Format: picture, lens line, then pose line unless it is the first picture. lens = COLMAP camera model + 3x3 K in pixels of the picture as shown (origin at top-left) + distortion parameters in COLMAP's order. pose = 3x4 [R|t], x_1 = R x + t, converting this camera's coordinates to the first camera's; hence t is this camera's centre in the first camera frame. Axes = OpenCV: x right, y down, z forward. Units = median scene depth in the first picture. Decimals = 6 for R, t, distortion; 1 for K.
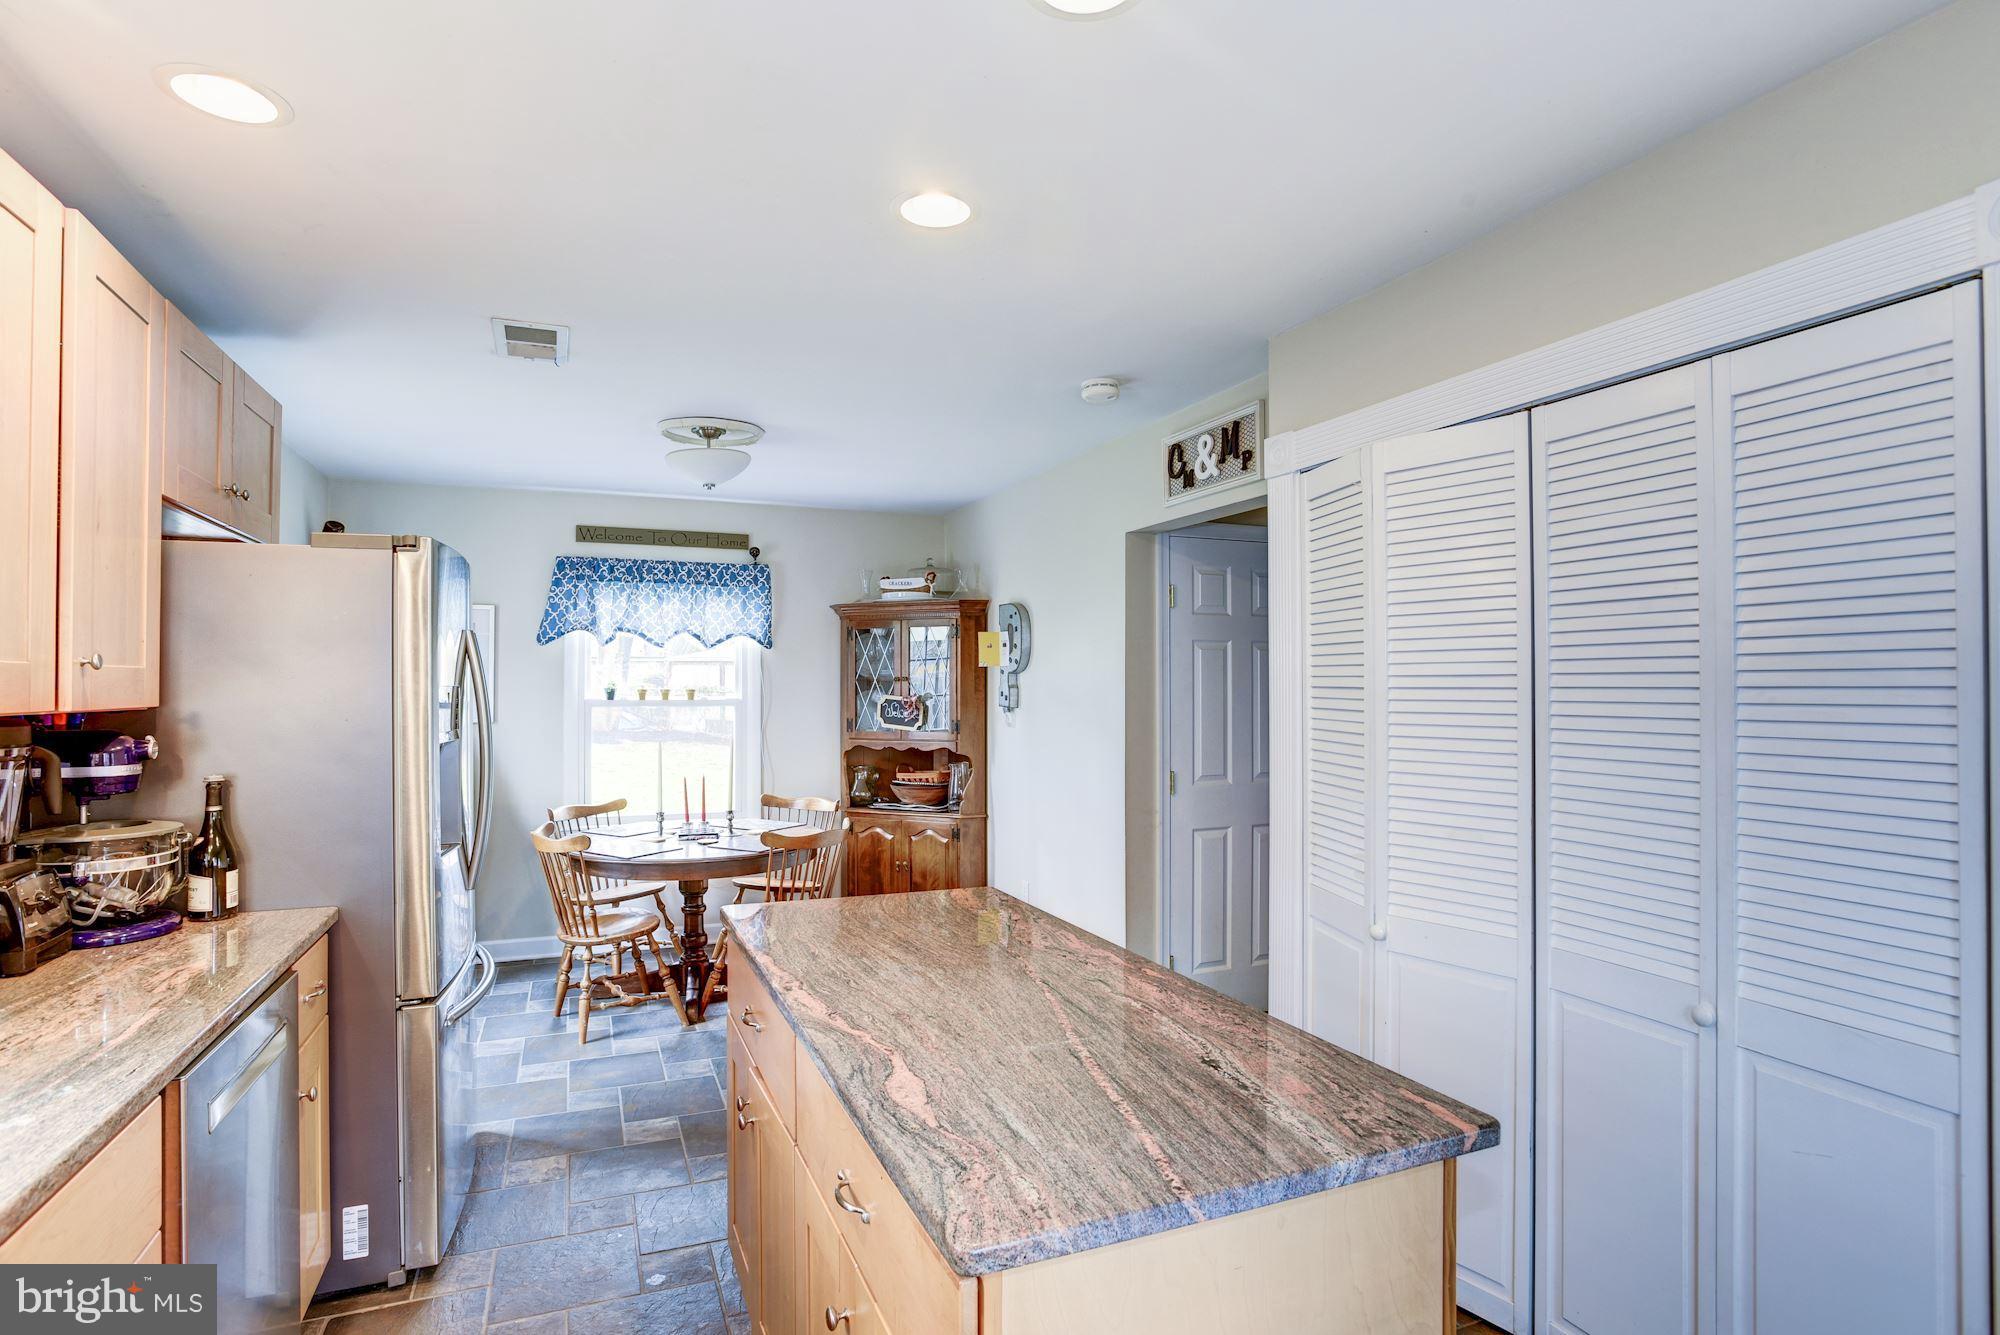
lens RADIAL K [[1047.8, 0, 977.2], [0, 1047.8, 678.8], [0, 0, 1]] dist [-0.064151, 0.029157]
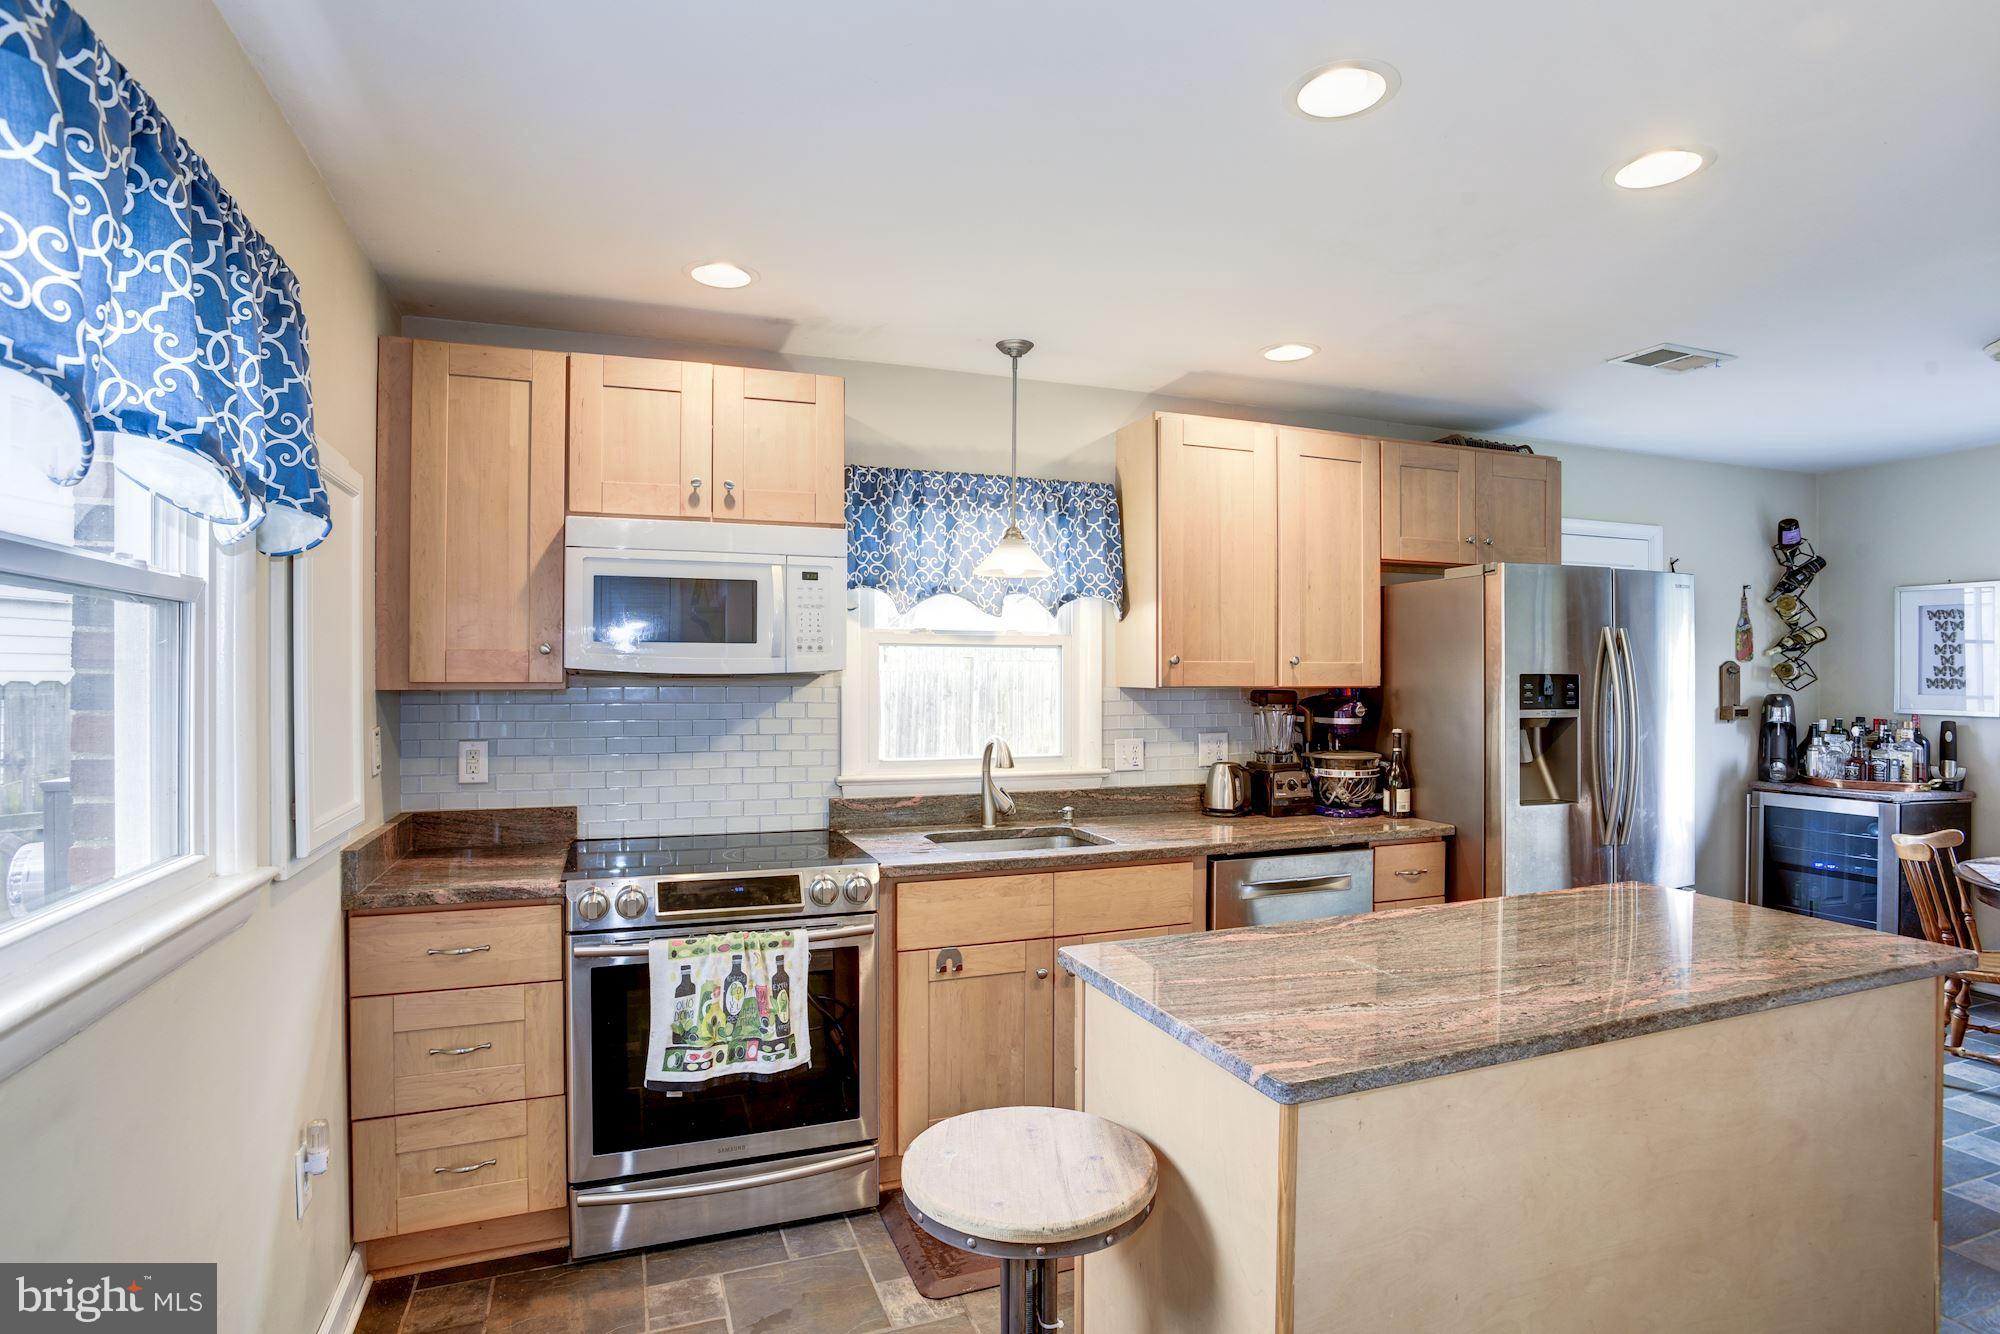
lens RADIAL K [[1047.8, 0, 977.2], [0, 1047.8, 678.3], [0, 0, 1]] dist [-0.064151, 0.029157]
pose [[-0.060367, 0.005277, -0.998162, 0.399032], [0.005293, 0.999974, 0.004967, 0.001300], [0.998162, -0.004984, -0.060394, 0.187716]]
